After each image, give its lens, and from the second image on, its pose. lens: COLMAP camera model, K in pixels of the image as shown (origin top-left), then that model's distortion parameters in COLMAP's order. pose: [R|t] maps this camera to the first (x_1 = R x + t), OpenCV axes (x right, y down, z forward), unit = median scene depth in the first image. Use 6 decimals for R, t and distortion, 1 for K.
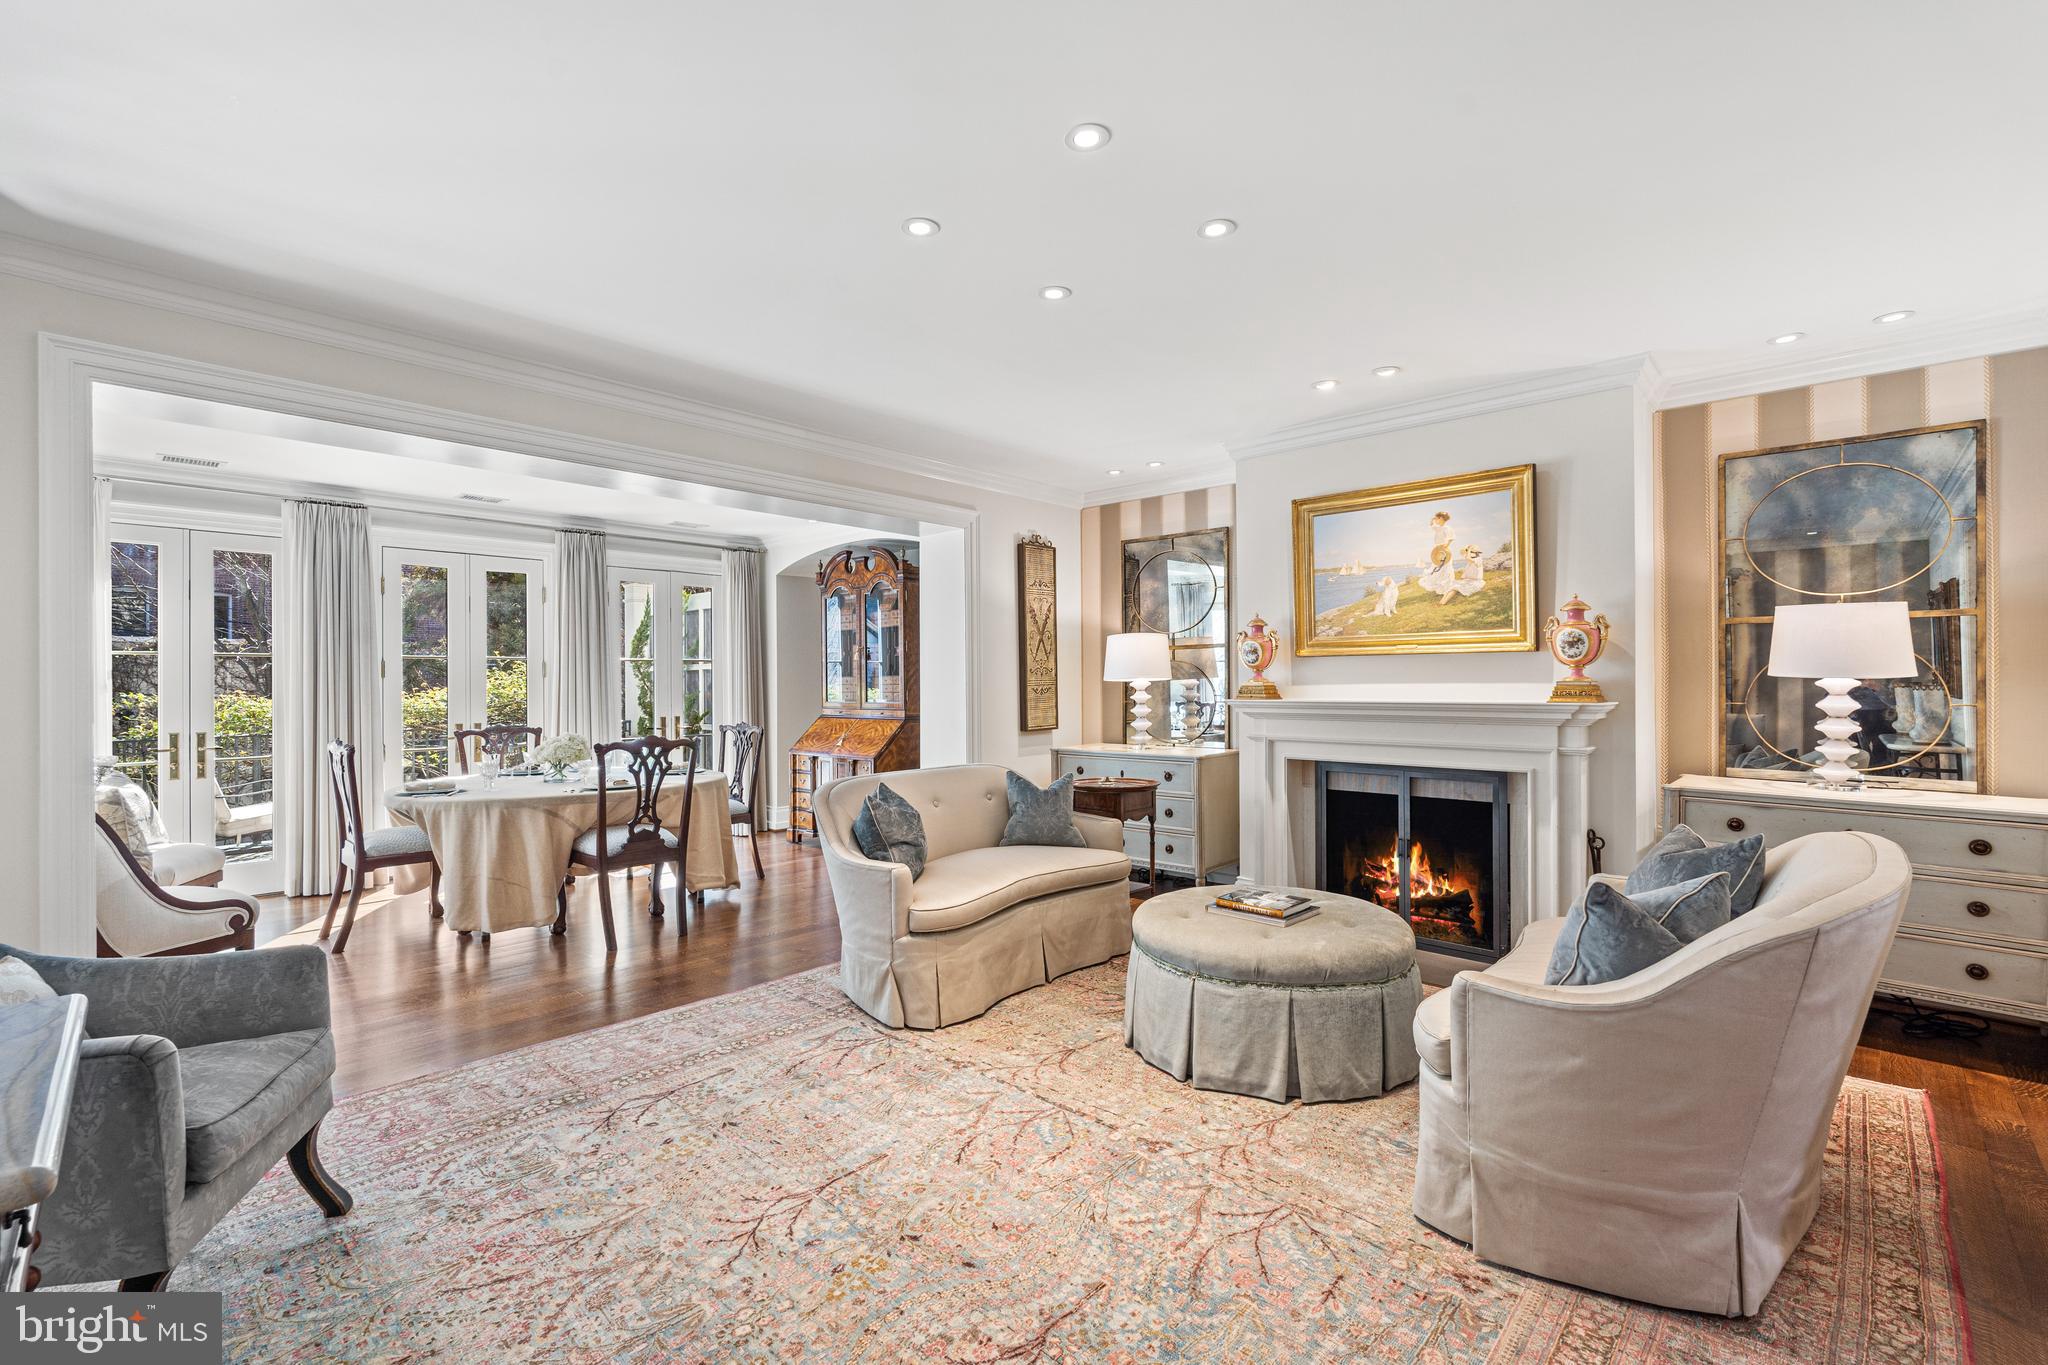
lens RADIAL K [[907.6, 0, 1017.4], [0, 907.6, 678.1], [0, 0, 1]] dist [-0.004181, 0.000592]
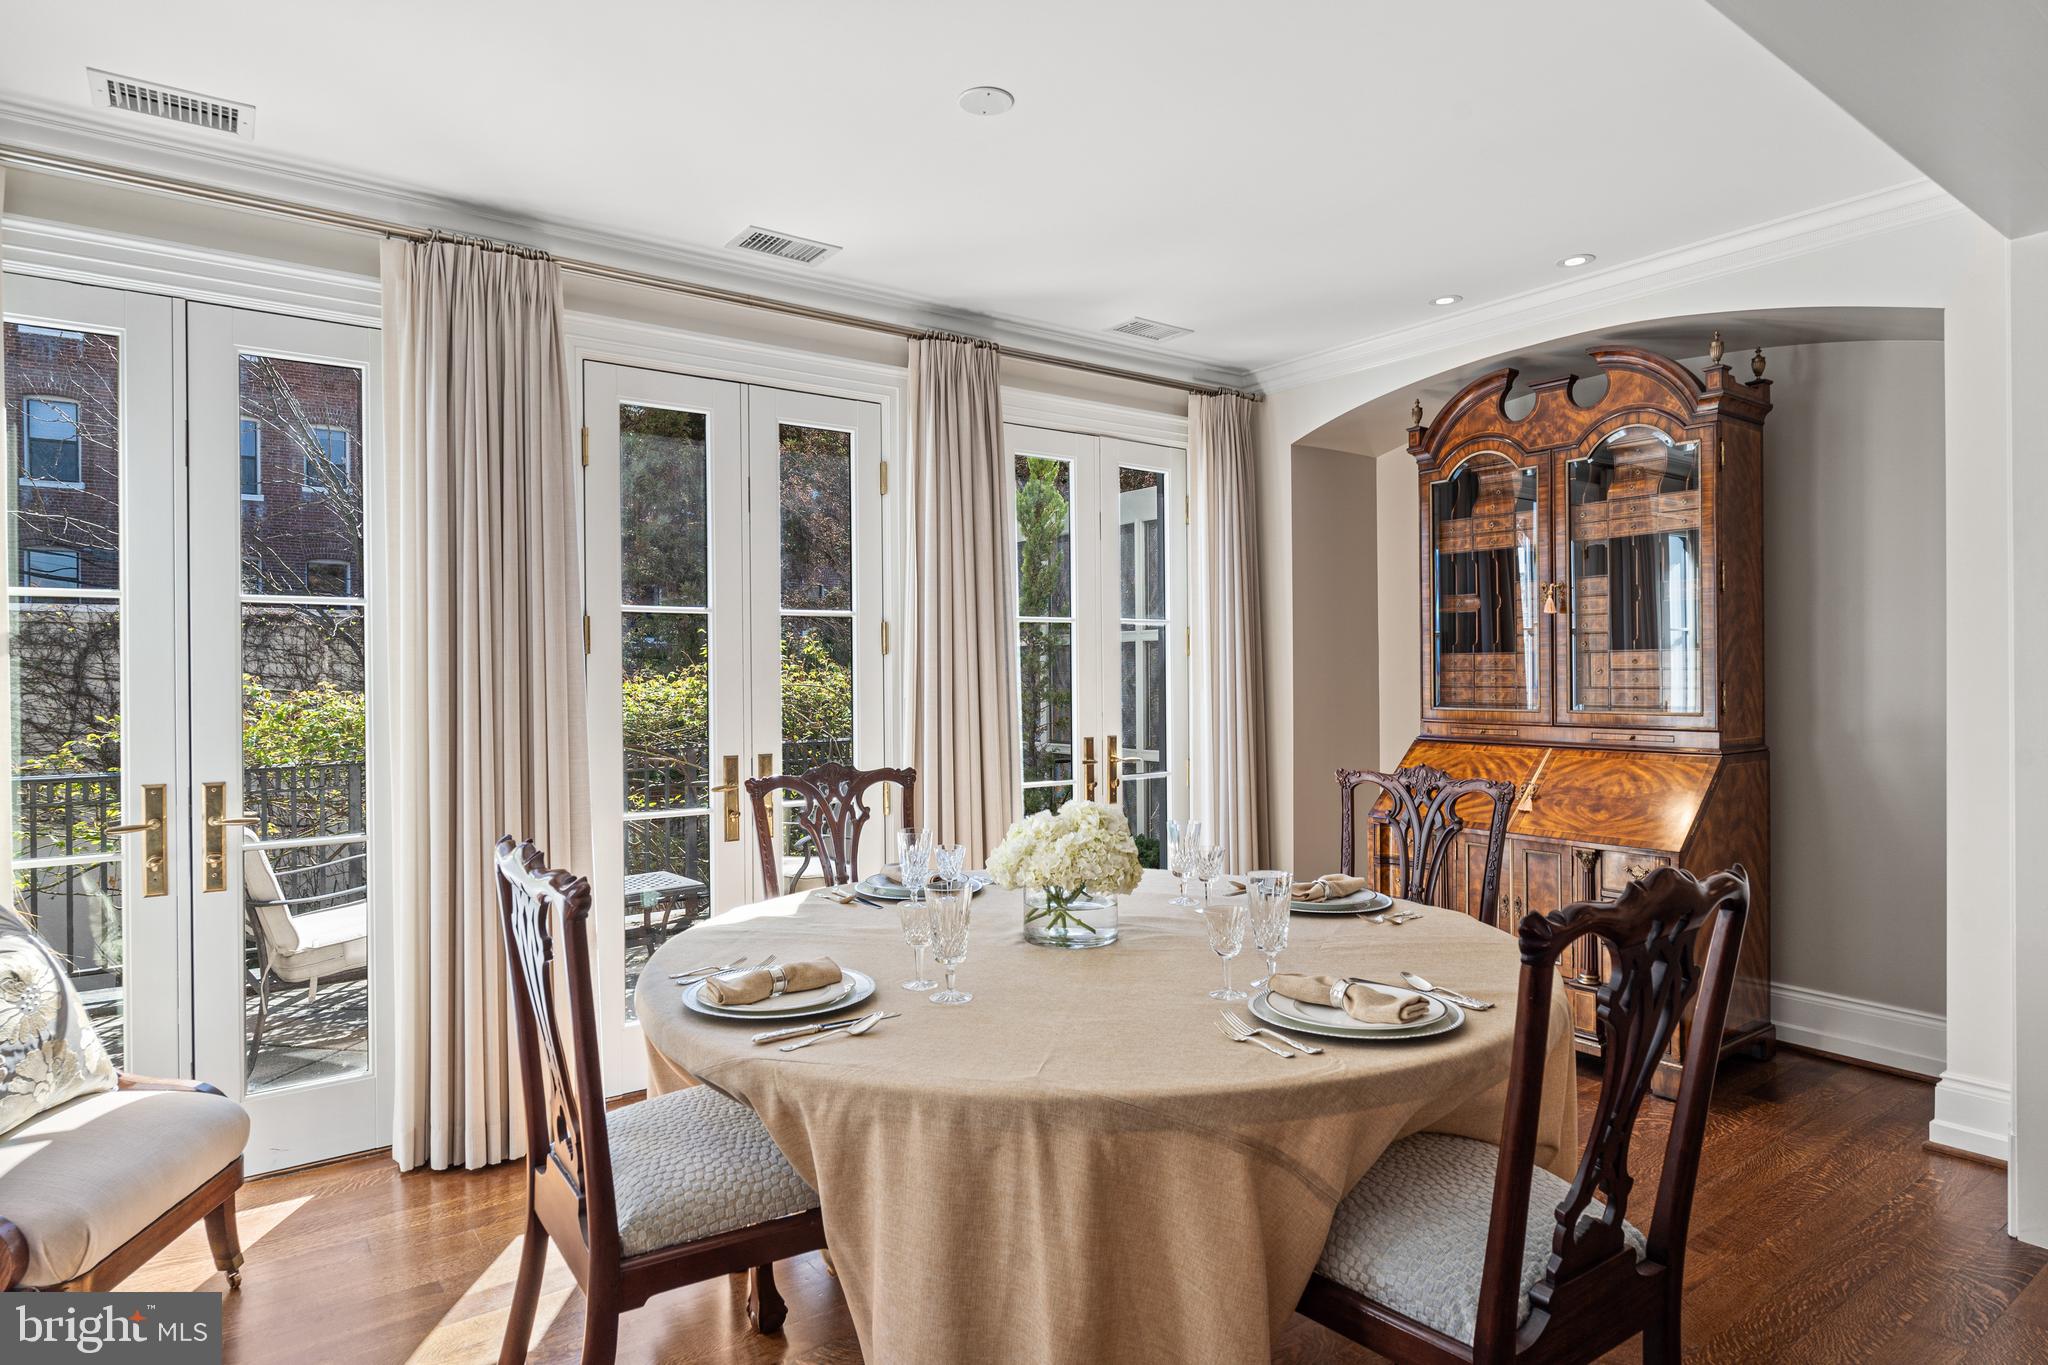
lens RADIAL K [[1138.9, 0, 1024.5], [0, 1138.9, 675.7], [0, 0, 1]] dist [-0.012369, -0.000003]
pose [[0.983312, 0.000030, -0.181926, -0.498727], [0.001439, 0.999967, 0.007943, 0.007236], [0.181920, -0.008072, 0.983280, 0.631929]]
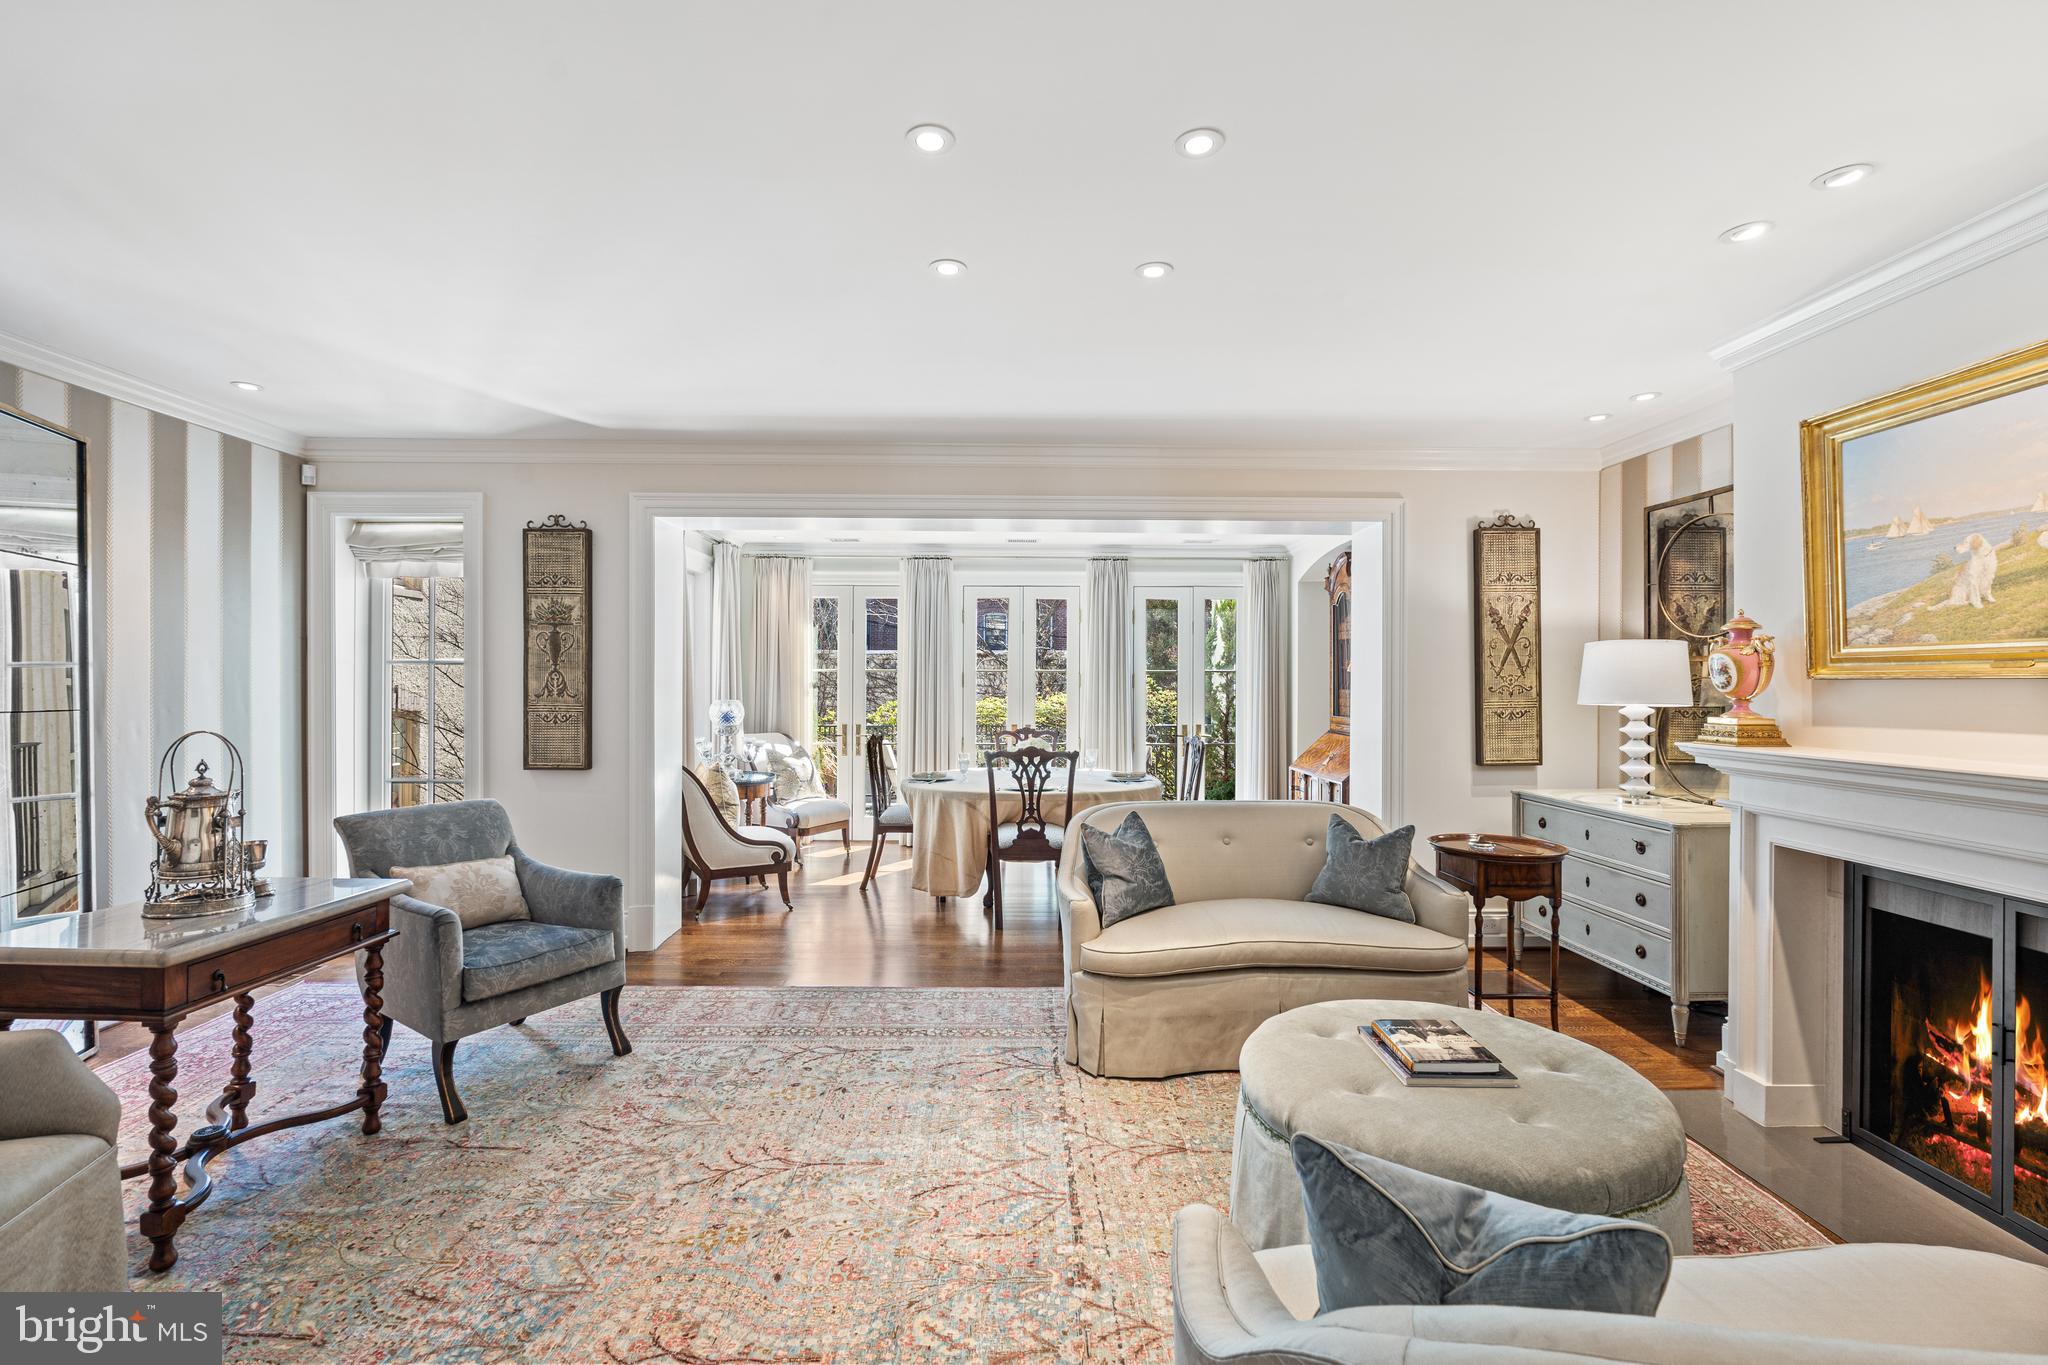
lens RADIAL K [[907.6, 0, 1018.1], [0, 907.6, 686.3], [0, 0, 1]] dist [-0.004181, 0.000592]
pose [[0.690581, 0.012163, -0.723152, 0.382402], [-0.004049, 0.999908, 0.012950, -0.024536], [0.723243, -0.006015, 0.690567, 0.203234]]
